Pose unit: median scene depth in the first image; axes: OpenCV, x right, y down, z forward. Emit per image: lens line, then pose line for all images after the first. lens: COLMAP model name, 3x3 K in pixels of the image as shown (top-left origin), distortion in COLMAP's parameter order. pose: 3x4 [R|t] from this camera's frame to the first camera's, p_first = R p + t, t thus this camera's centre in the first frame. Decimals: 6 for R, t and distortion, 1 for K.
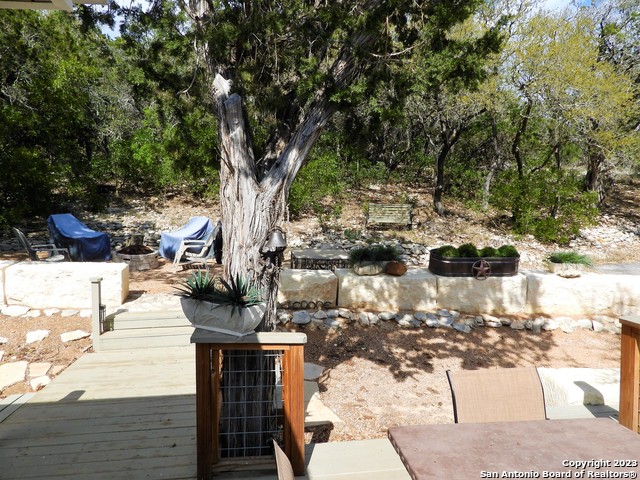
lens RADIAL K [[458.0, 0, 318.9], [0, 458.0, 236.9], [0, 0, 1]] dist [-0.019211, 0.007517]
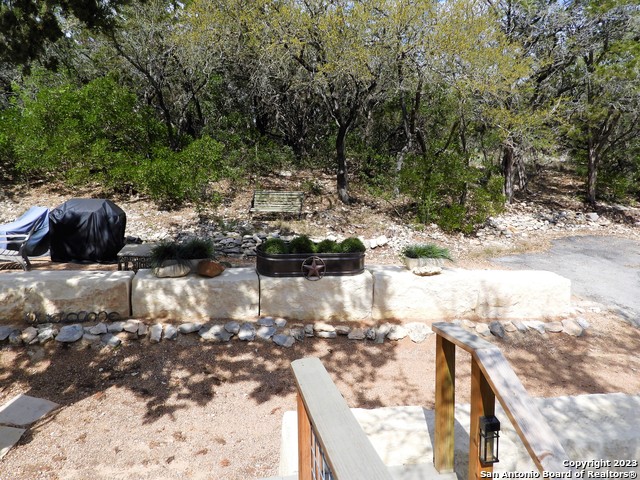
lens RADIAL K [[458.0, 0, 316.8], [0, 458.0, 239.0], [0, 0, 1]] dist [-0.019211, 0.007517]
pose [[0.997631, -0.011325, 0.067849, 0.293239], [0.009454, 0.999568, 0.027838, -0.003581], [-0.068135, -0.027130, 0.997307, 0.170591]]
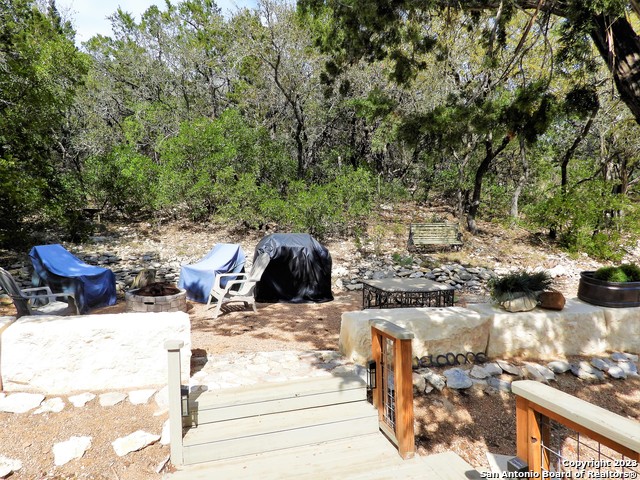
lens RADIAL K [[458.0, 0, 320.6], [0, 458.0, 243.2], [0, 0, 1]] dist [-0.019211, 0.007517]
pose [[0.992617, -0.032248, 0.116925, -0.279683], [0.037595, 0.998332, -0.043817, -0.004870], [-0.115317, 0.047889, 0.992174, 0.290071]]
